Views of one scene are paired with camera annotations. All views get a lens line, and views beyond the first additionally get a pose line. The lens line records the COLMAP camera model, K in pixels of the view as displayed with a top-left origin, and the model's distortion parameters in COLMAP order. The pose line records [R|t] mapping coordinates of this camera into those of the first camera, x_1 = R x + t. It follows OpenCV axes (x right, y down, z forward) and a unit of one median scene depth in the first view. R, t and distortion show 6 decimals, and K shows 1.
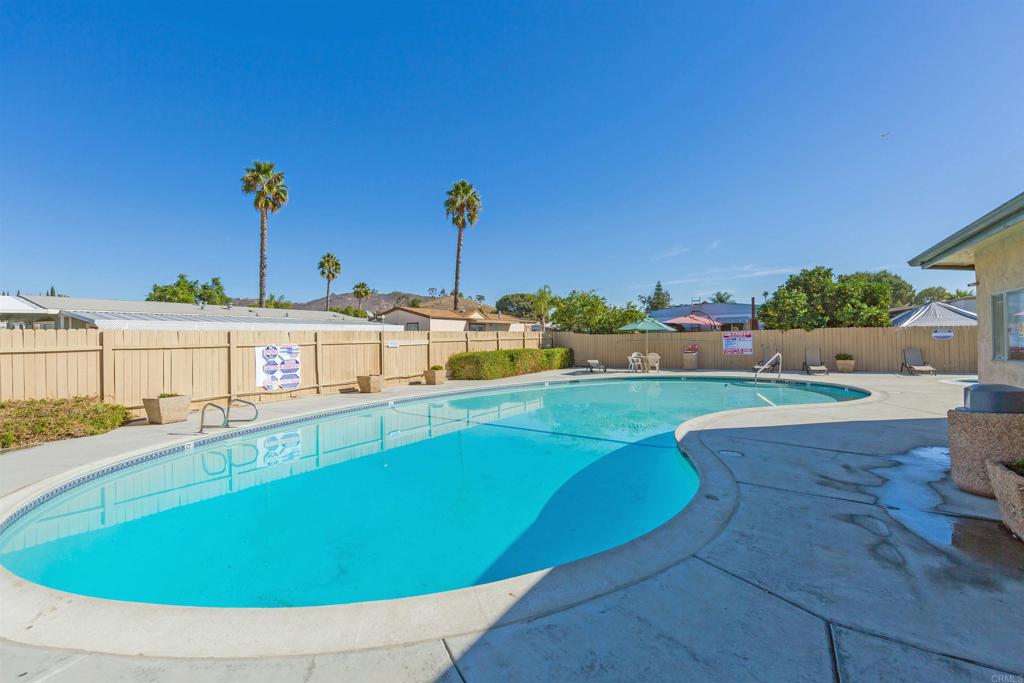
lens RADIAL K [[474.7, 0, 511.8], [0, 474.7, 344.5], [0, 0, 1]] dist [0.028123, 0.000262]
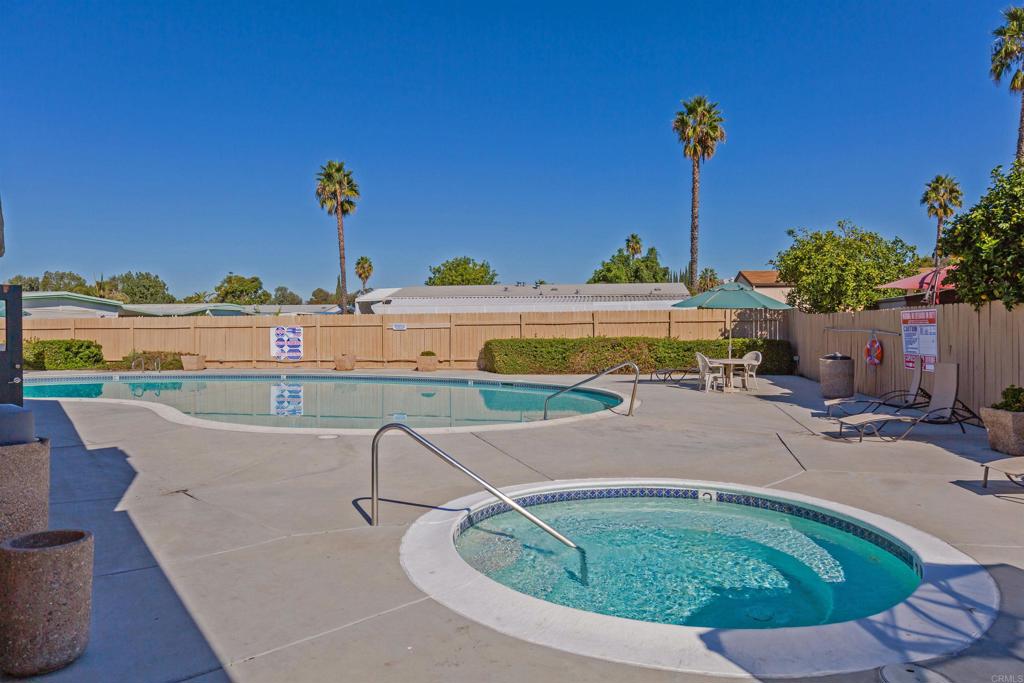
lens RADIAL K [[710.6, 0, 511.9], [0, 710.6, 333.1], [0, 0, 1]] dist [0.004089, 0.000644]
pose [[0.343670, 0.025584, -0.938742, 1.564517], [-0.008047, 0.999672, 0.024298, -0.033095], [0.939056, -0.000797, 0.343763, 0.897867]]
